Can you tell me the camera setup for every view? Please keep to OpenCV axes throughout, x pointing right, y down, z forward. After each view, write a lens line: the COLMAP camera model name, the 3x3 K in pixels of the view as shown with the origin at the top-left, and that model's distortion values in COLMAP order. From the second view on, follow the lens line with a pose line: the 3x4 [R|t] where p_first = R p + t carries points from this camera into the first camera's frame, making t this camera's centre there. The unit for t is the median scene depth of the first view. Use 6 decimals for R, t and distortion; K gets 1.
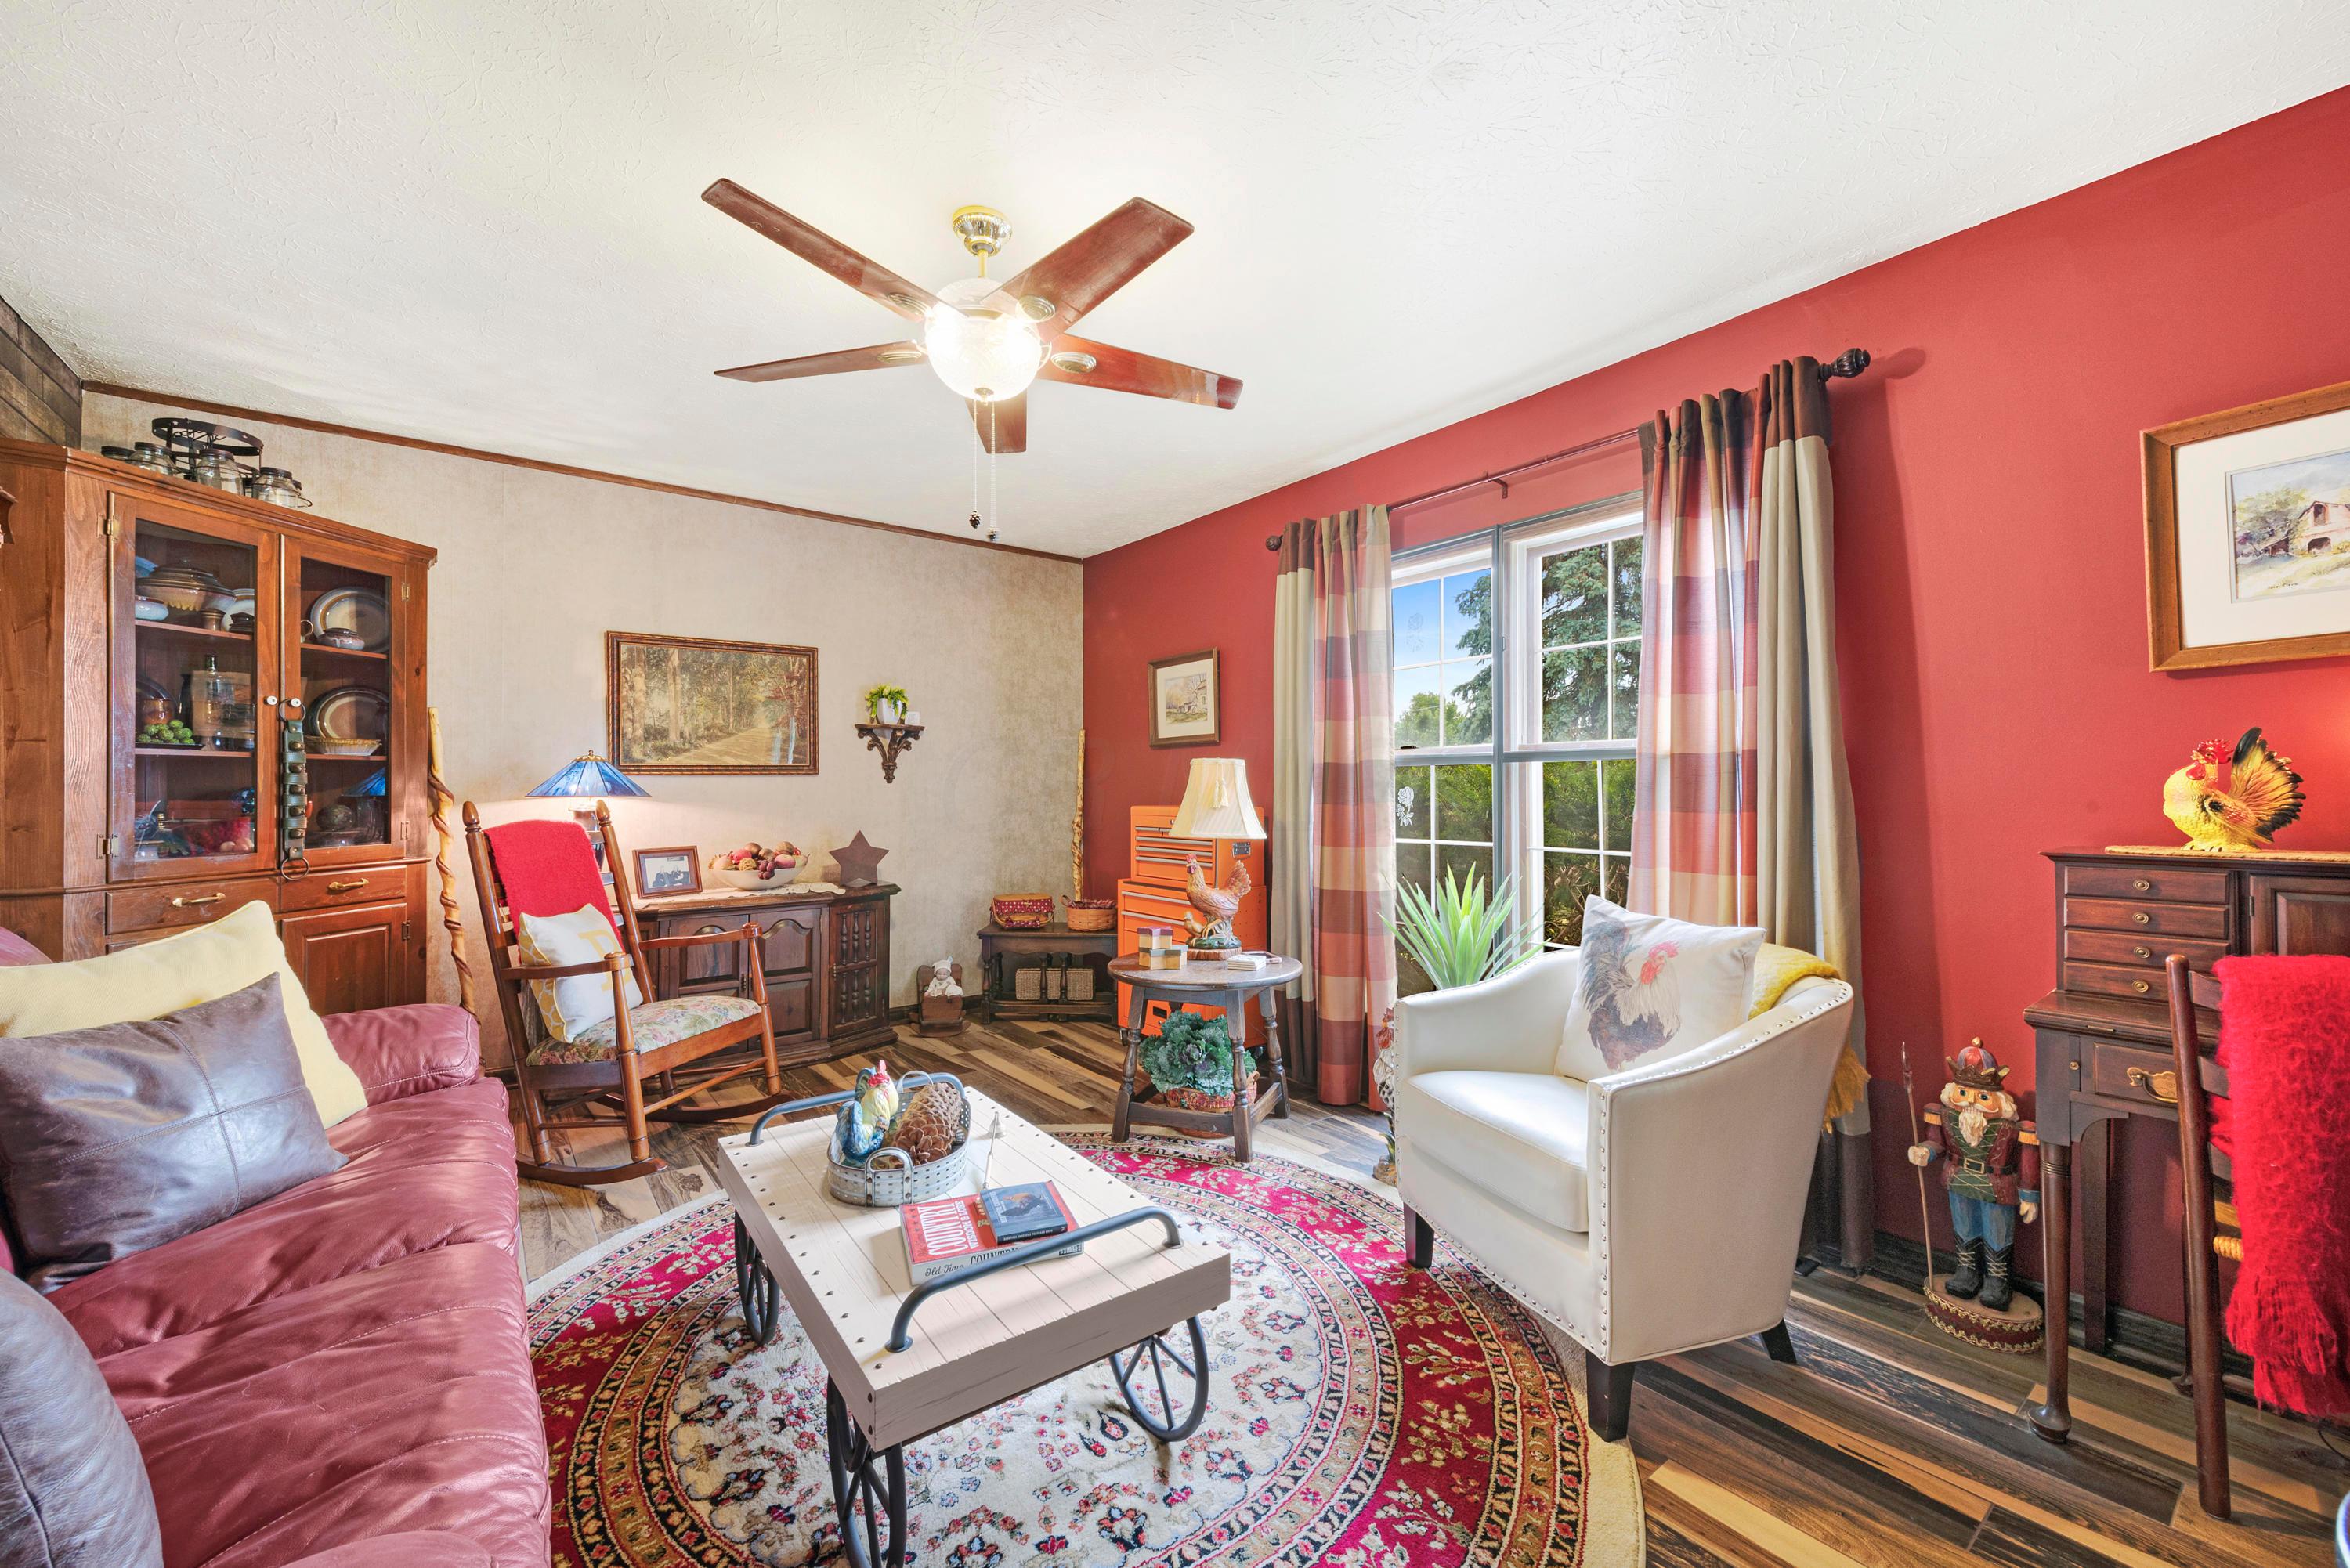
lens RADIAL K [[928.2, 0, 1174.6], [0, 928.2, 767.8], [0, 0, 1]] dist [0.021172, -0.008294]
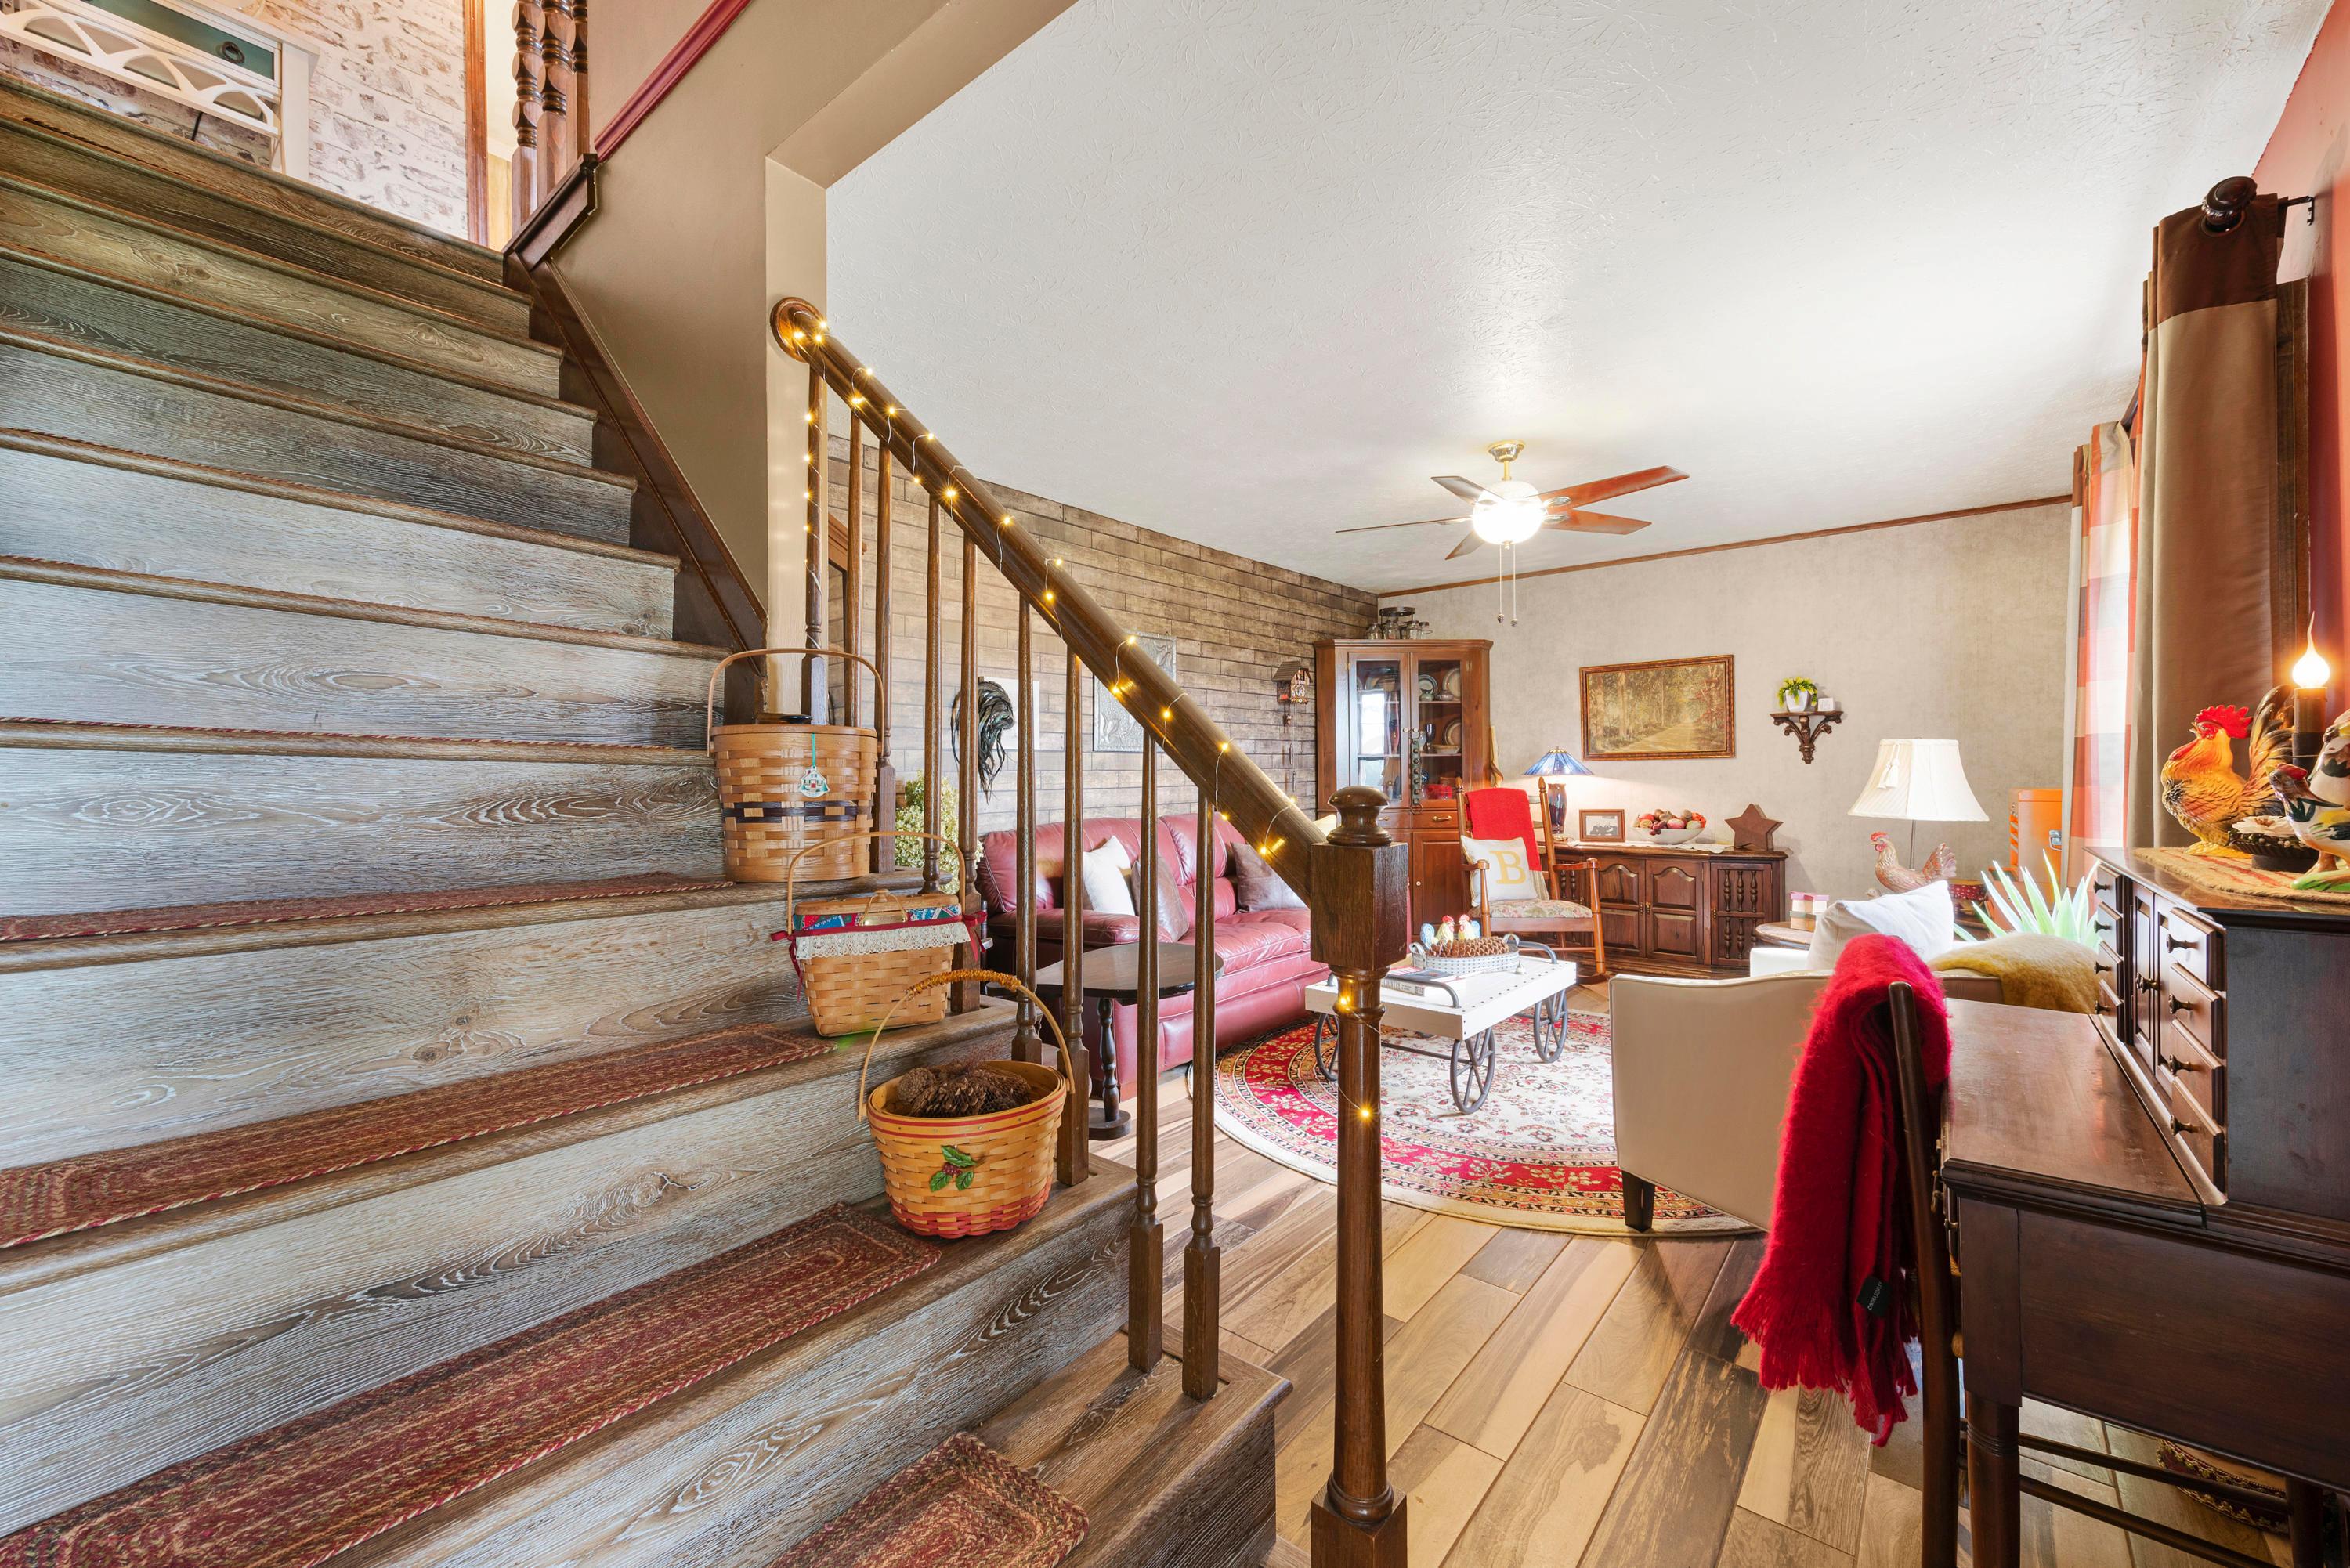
lens RADIAL K [[928.2, 0, 1174.6], [0, 928.2, 767.8], [0, 0, 1]] dist [0.021172, -0.008294]
pose [[0.214777, -0.003499, -0.976657, 0.729116], [0.028347, 0.999595, 0.002653, -0.003985], [0.976252, -0.028255, 0.214789, 0.013393]]
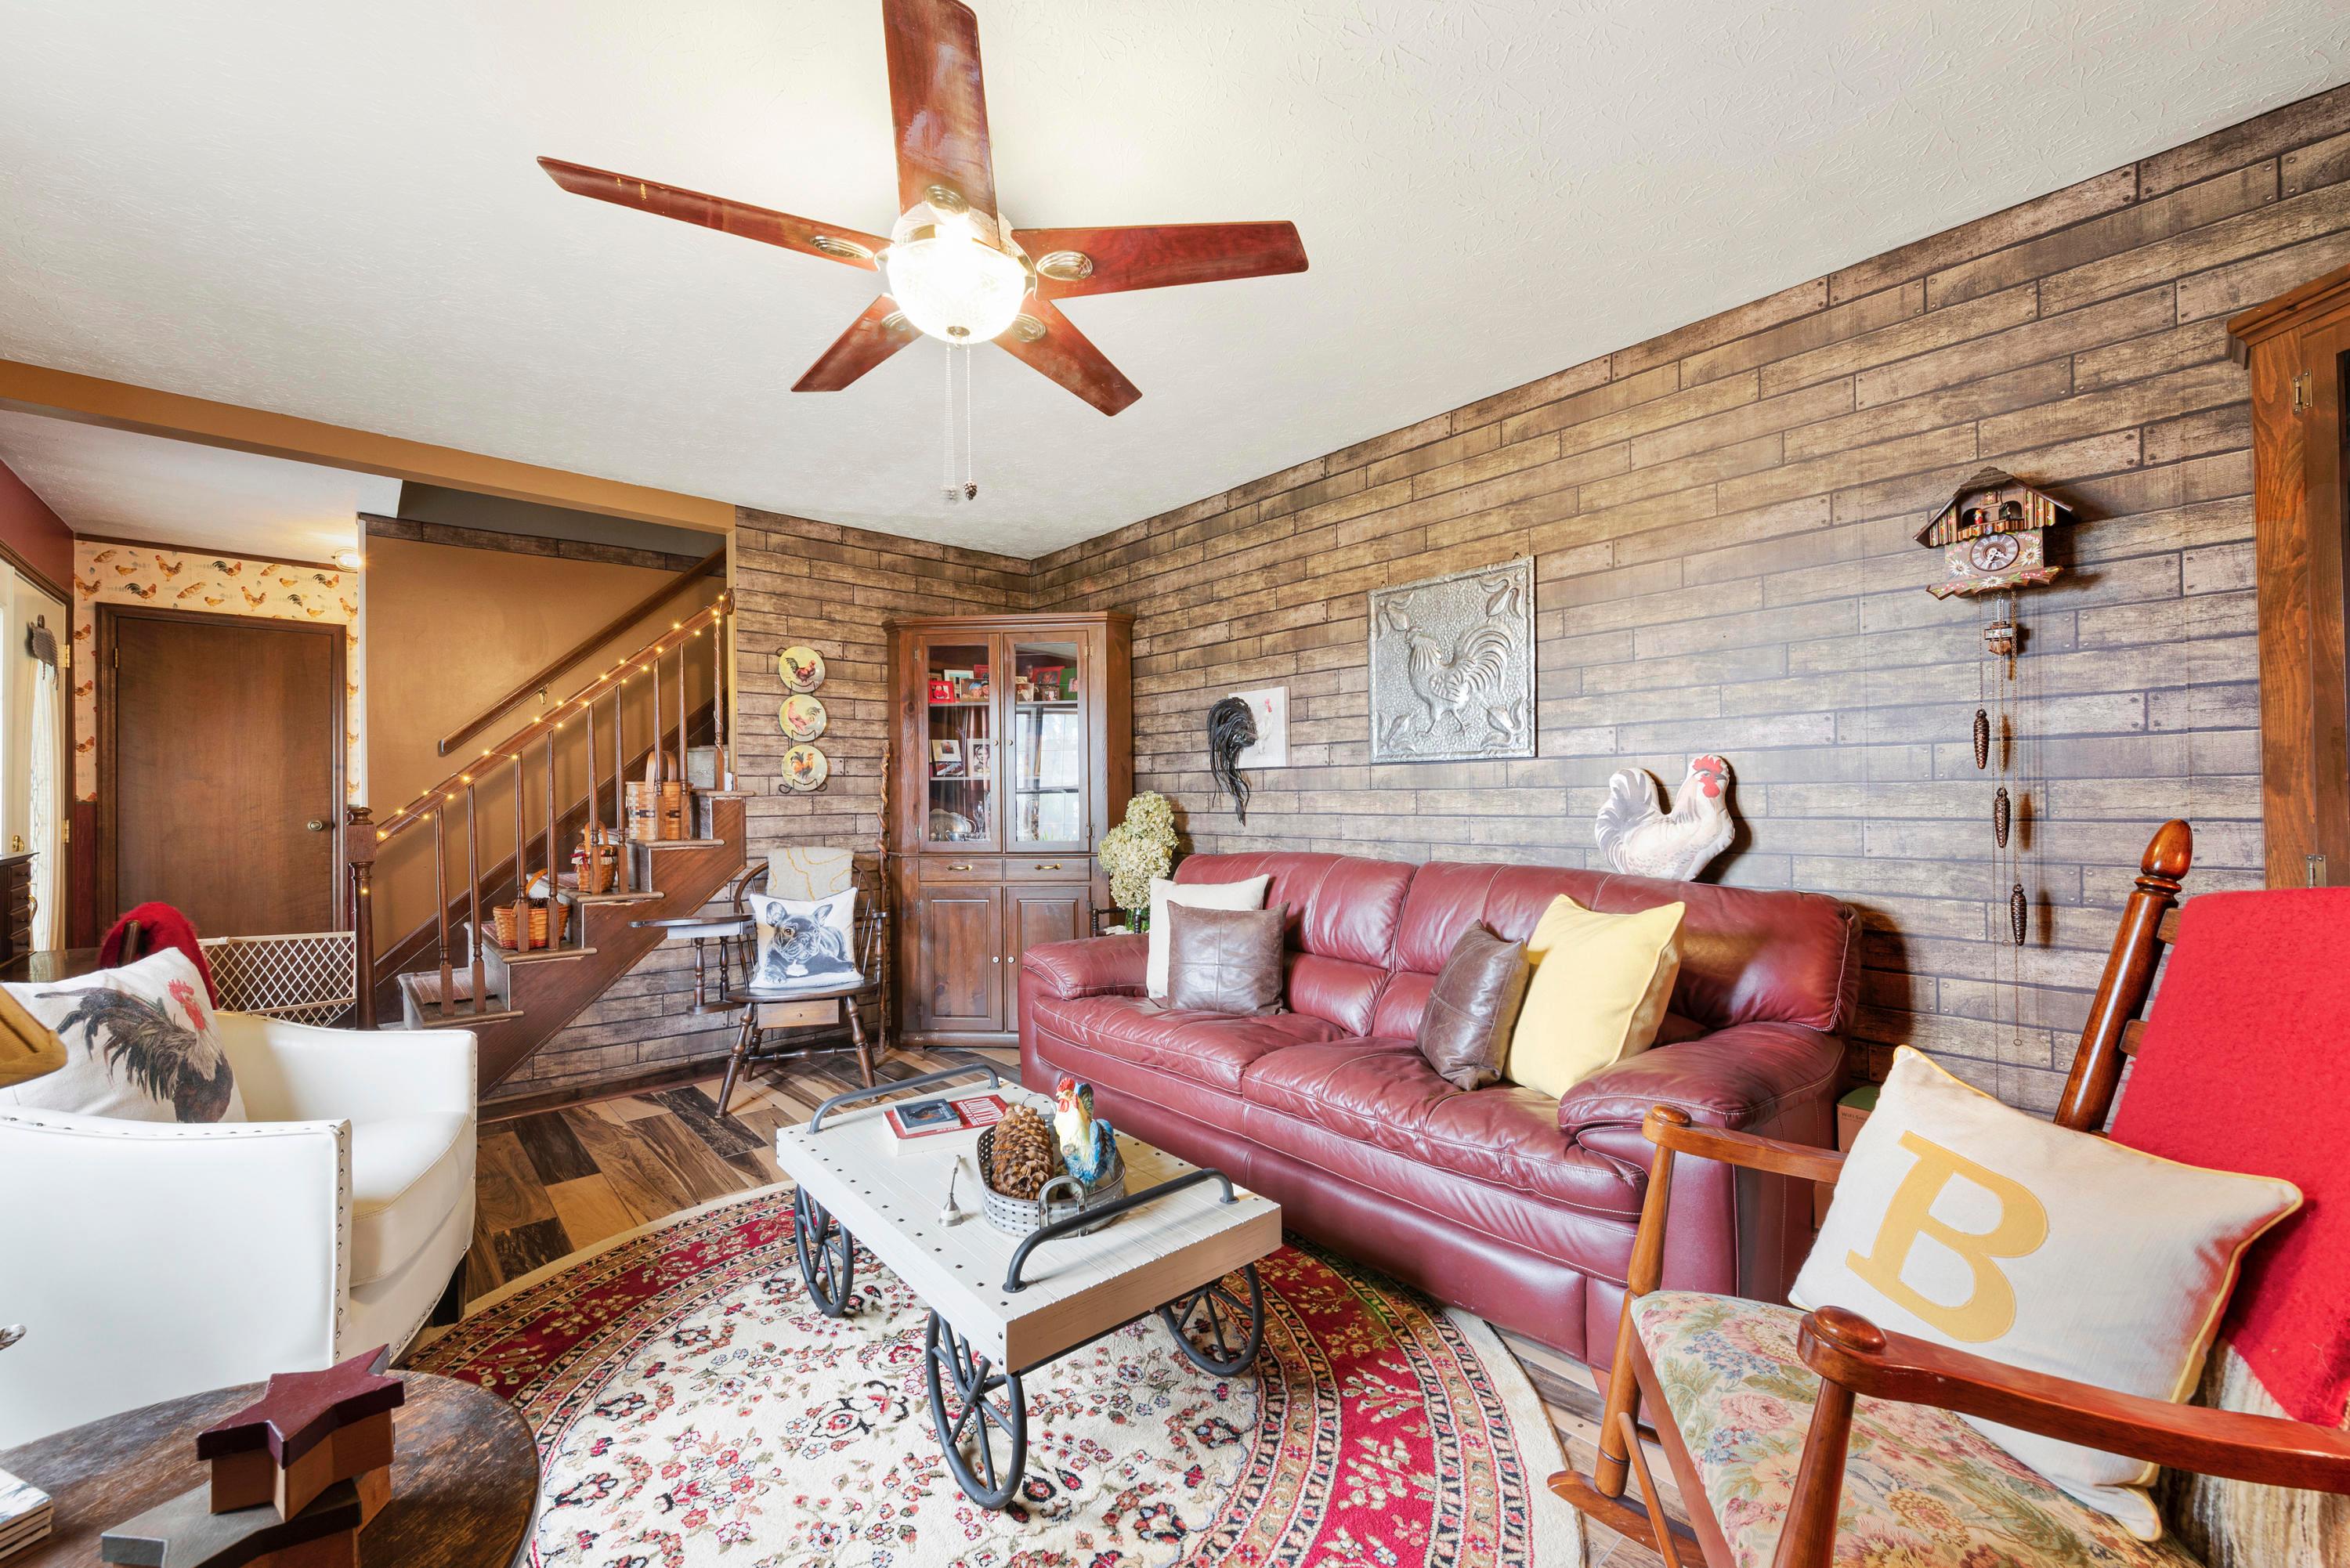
lens RADIAL K [[928.2, 0, 1174.6], [0, 928.2, 767.8], [0, 0, 1]] dist [0.021172, -0.008294]
pose [[-0.997519, 0.011507, -0.069458, -0.181709], [0.014707, 0.998845, -0.045740, 0.019146], [0.068851, -0.046648, -0.996536, 1.007807]]
